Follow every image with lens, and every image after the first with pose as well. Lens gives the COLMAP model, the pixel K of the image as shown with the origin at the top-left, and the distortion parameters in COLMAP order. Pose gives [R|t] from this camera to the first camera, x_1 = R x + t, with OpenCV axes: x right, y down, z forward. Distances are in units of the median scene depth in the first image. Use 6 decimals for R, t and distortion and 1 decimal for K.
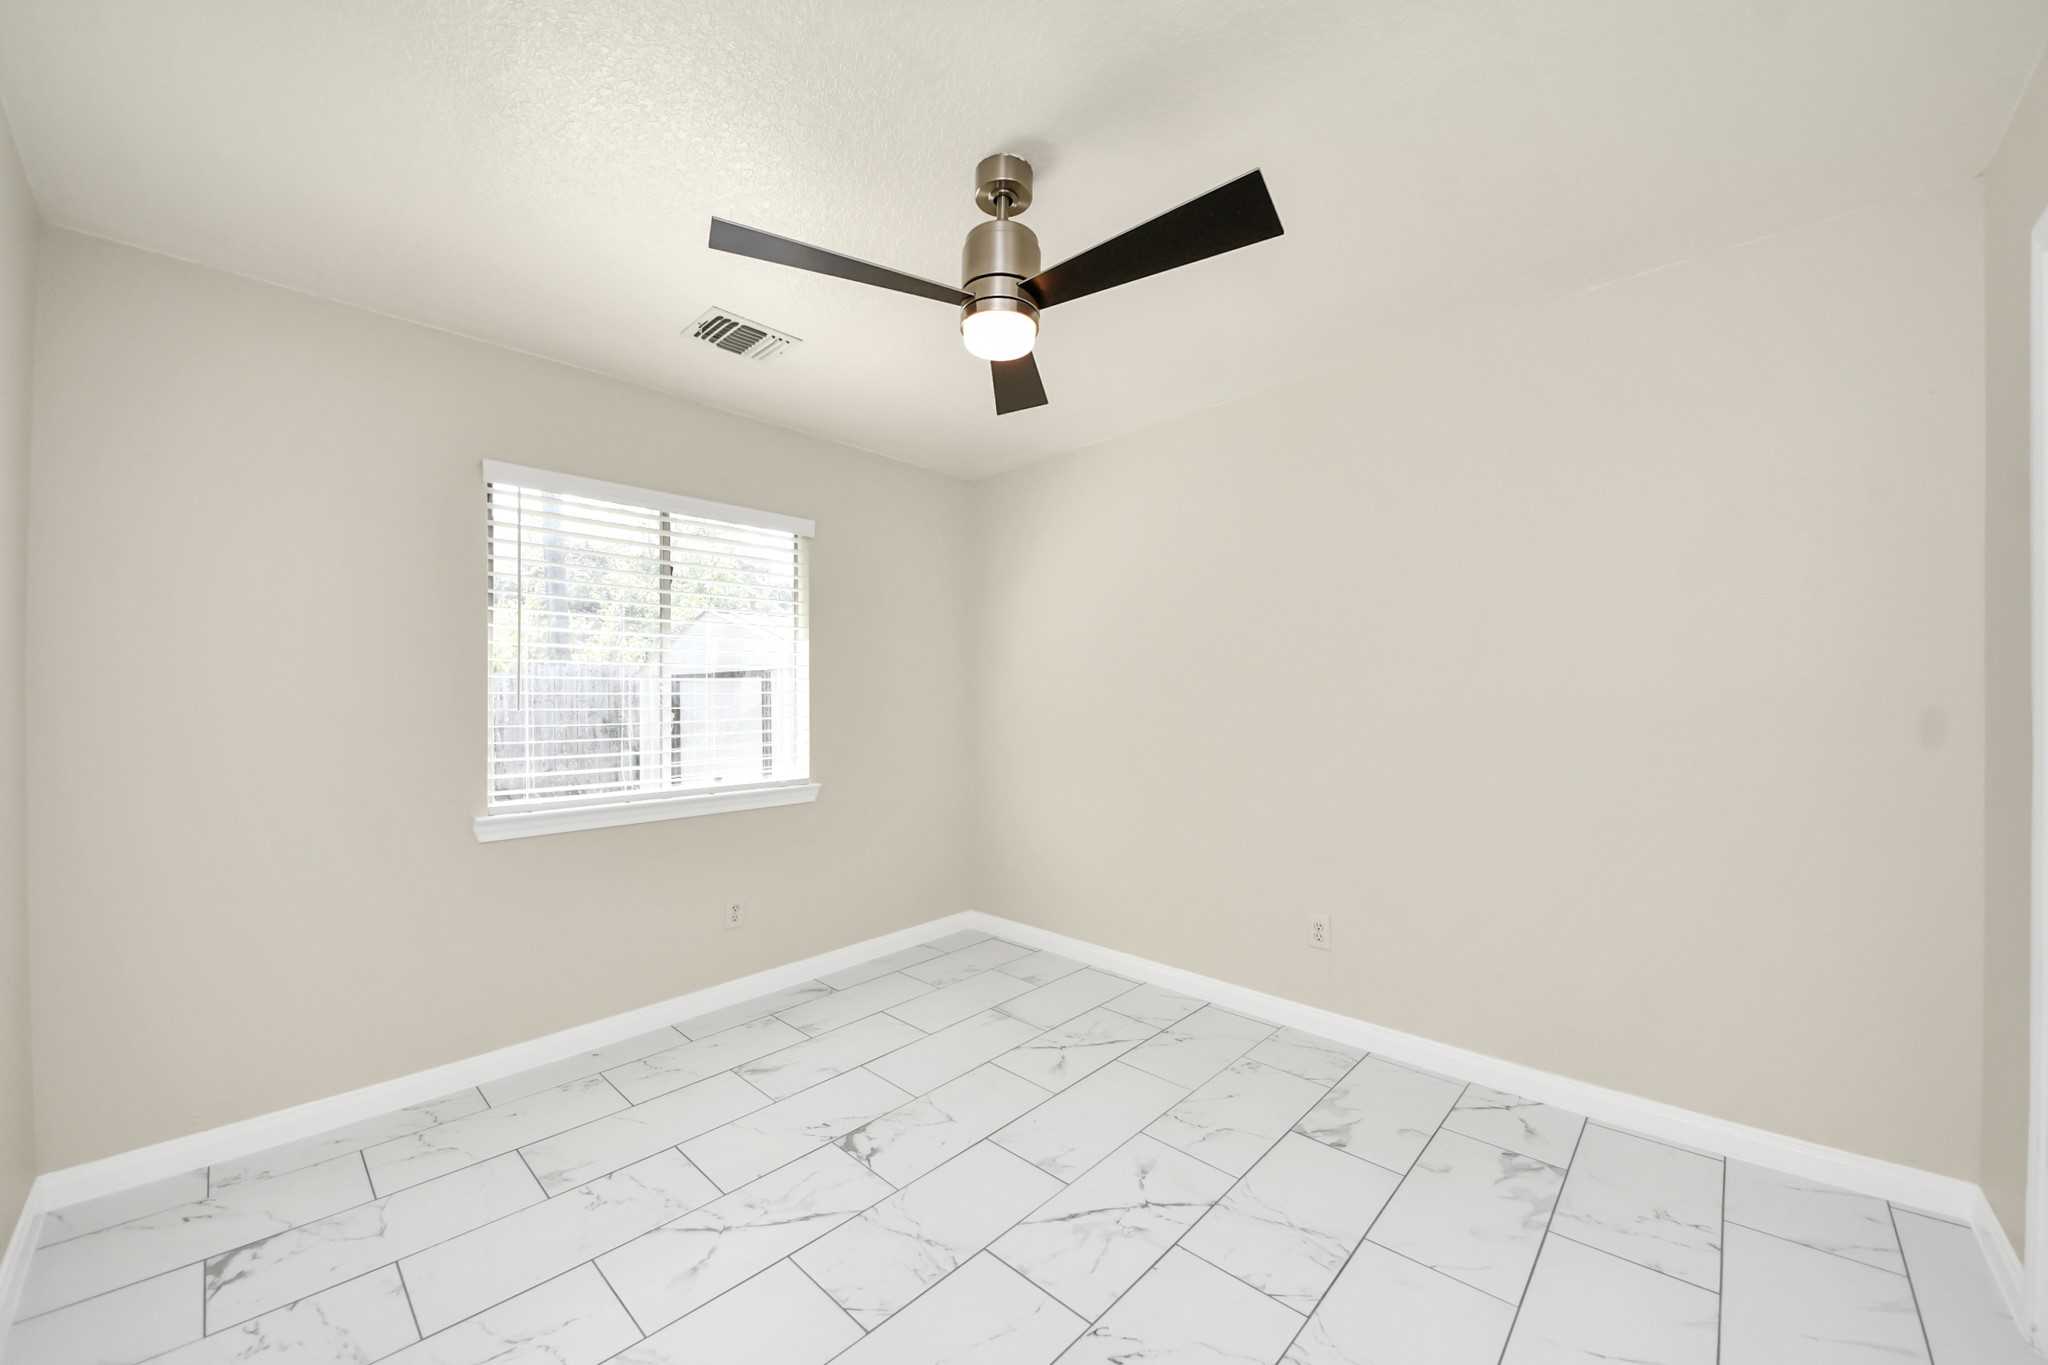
lens RADIAL K [[747.8, 0, 1029.0], [0, 747.8, 693.5], [0, 0, 1]] dist [0.020519, -0.013923]
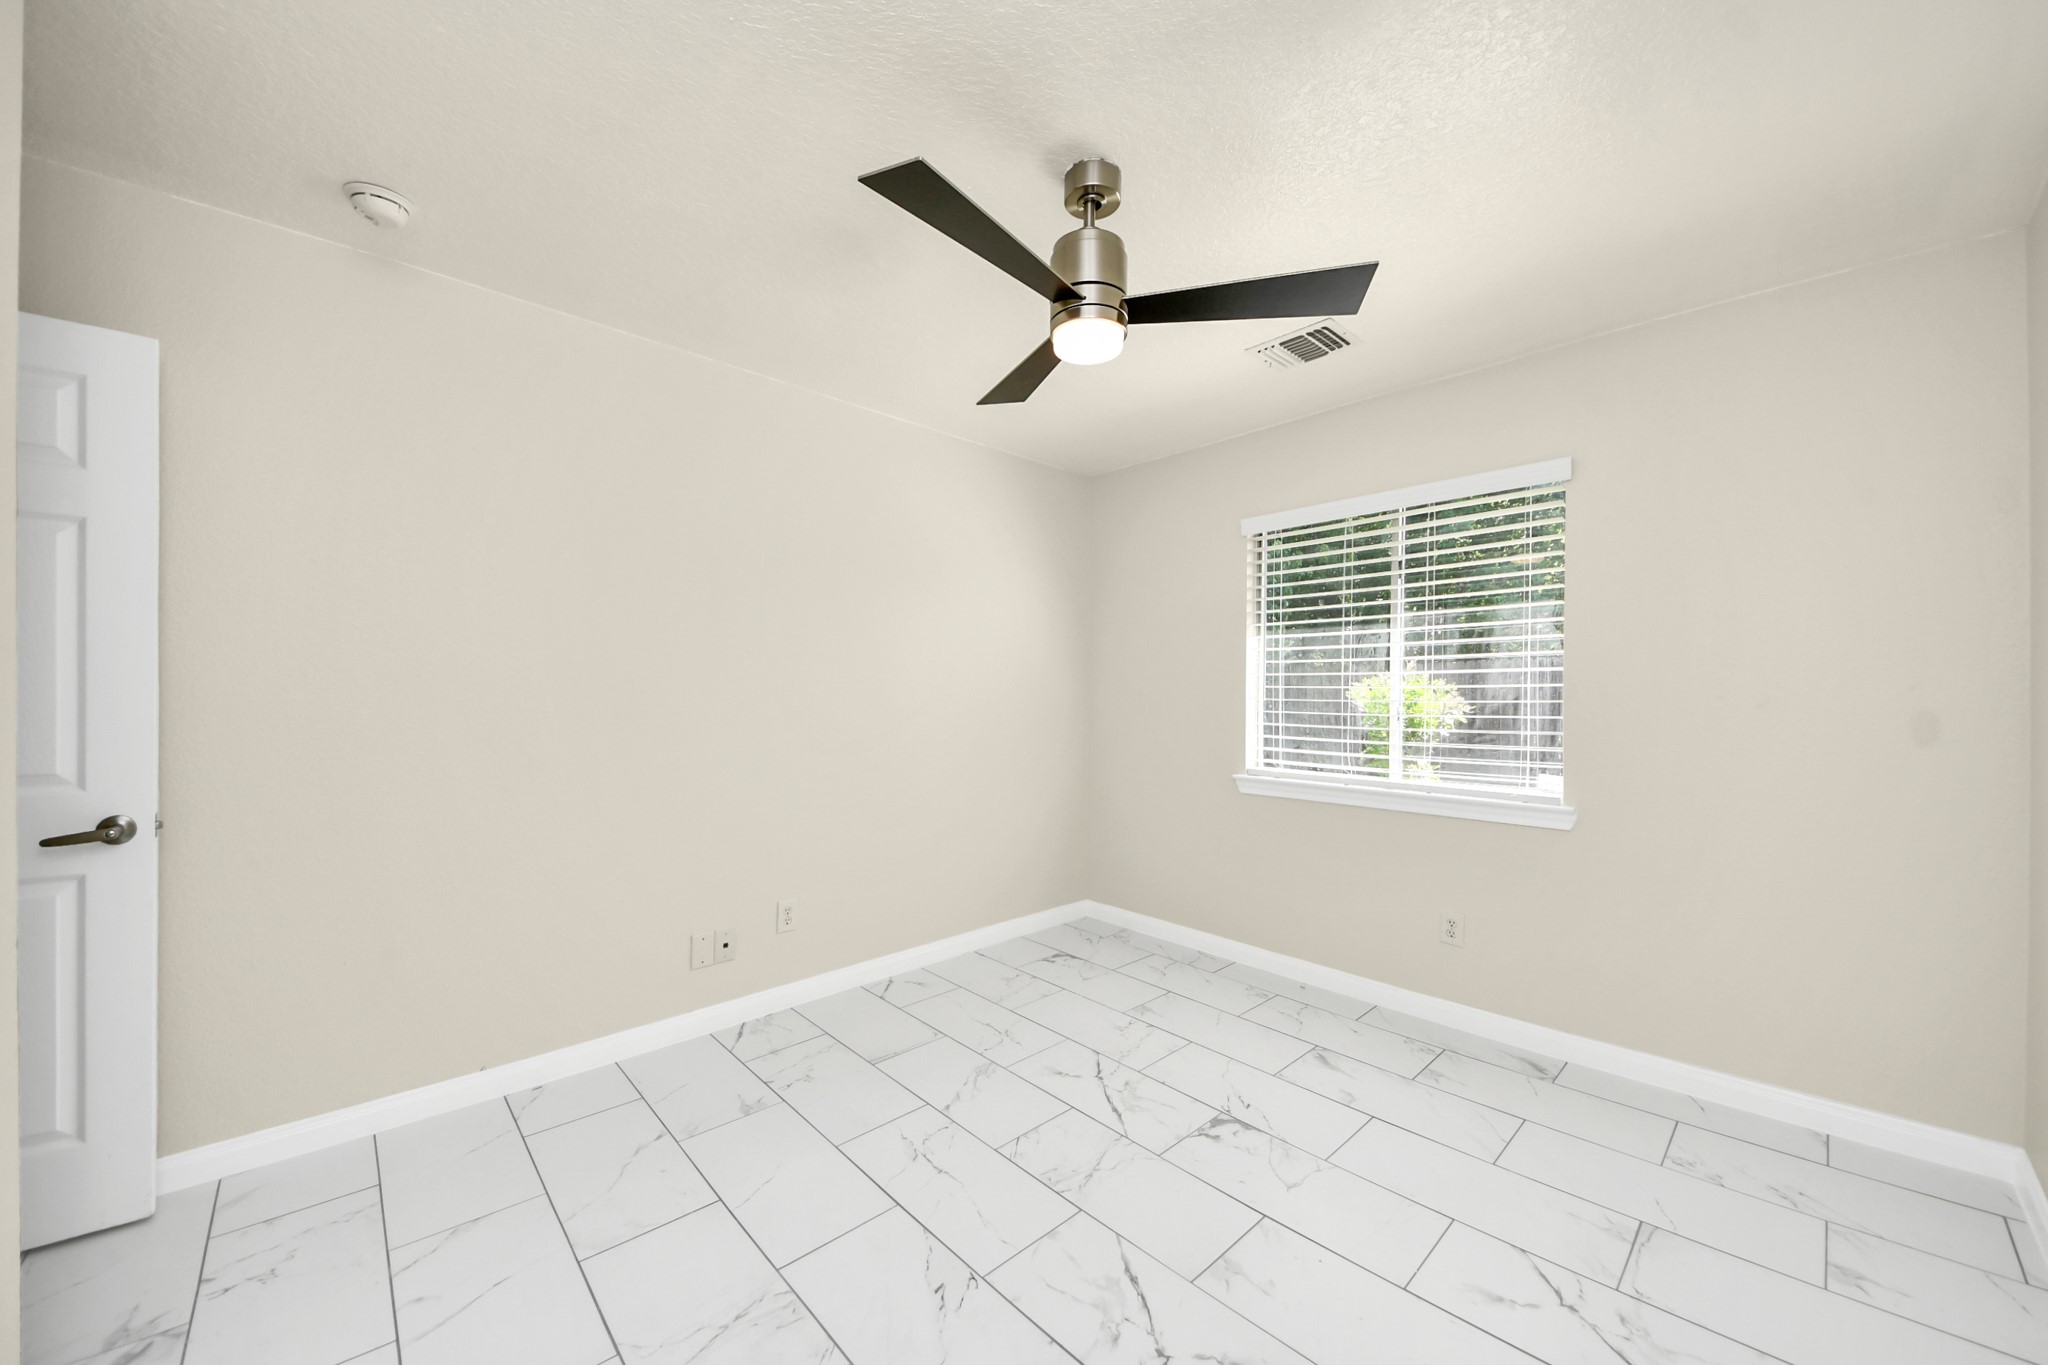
lens RADIAL K [[747.8, 0, 1029.0], [0, 747.8, 693.5], [0, 0, 1]] dist [0.020519, -0.013923]
pose [[-0.055823, 0.013919, -0.998344, 0.667762], [0.002565, 0.999902, 0.013798, -0.008337], [0.998437, -0.001790, -0.055853, 0.654992]]
